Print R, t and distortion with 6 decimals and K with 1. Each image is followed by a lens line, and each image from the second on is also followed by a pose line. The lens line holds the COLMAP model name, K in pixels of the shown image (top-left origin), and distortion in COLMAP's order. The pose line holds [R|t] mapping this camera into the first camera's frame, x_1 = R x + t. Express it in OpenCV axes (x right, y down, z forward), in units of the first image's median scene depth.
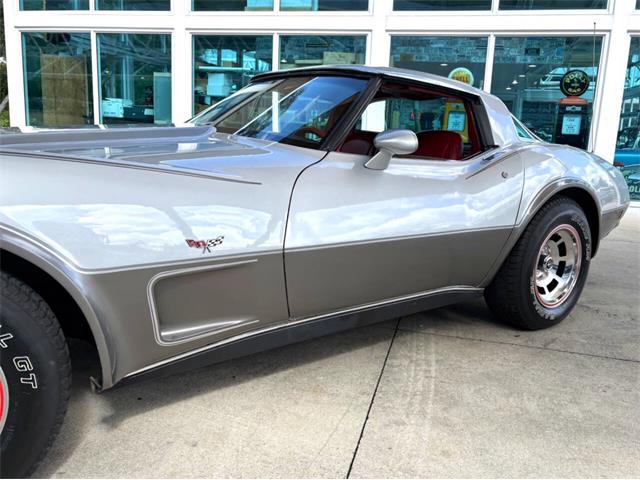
lens RADIAL K [[510.6, 0, 333.1], [0, 510.6, 220.2], [0, 0, 1]] dist [0.007959, 0.002443]
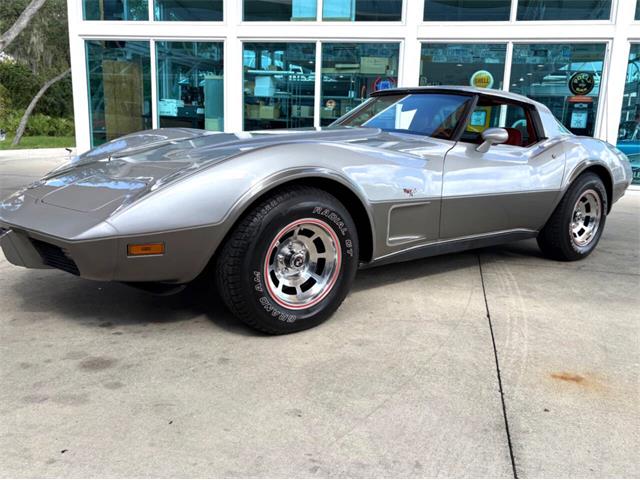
lens RADIAL K [[517.0, 0, 333.2], [0, 517.0, 223.5], [0, 0, 1]] dist [0.006710, 0.003479]
pose [[0.999901, -0.010427, 0.009445, -0.104317], [0.010290, 0.999844, 0.014377, 0.025384], [-0.009594, -0.014278, 0.999852, -0.169047]]
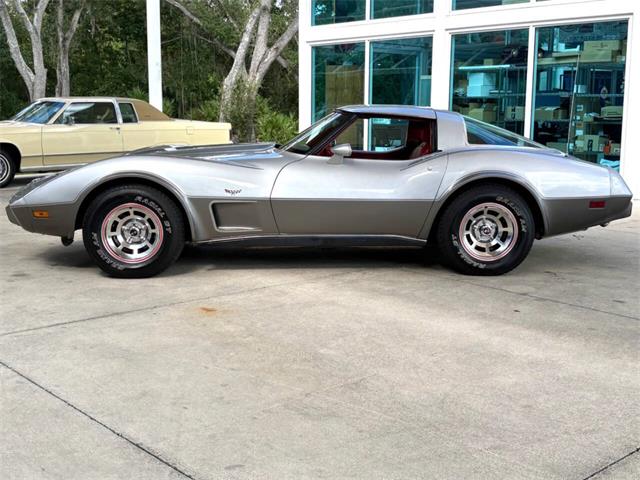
lens RADIAL K [[796.5, 0, 333.8], [0, 796.5, 214.2], [0, 0, 1]] dist [0.163465, -0.622033]
pose [[0.824805, 0.028935, -0.564677, 0.451104], [-0.066064, 0.996781, -0.045420, 0.057173], [0.561545, 0.074767, 0.824061, -0.370537]]
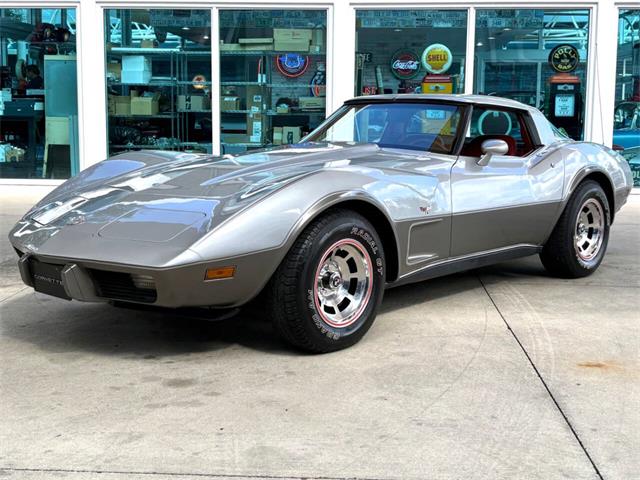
lens RADIAL K [[850.7, 0, 301.7], [0, 850.7, 201.0], [0, 0, 1]] dist [0.100387, -0.369218]
pose [[0.986443, -0.054614, 0.154749, -0.223453], [0.063902, 0.996401, -0.055690, 0.030616], [-0.151150, 0.064824, 0.986383, -0.383634]]
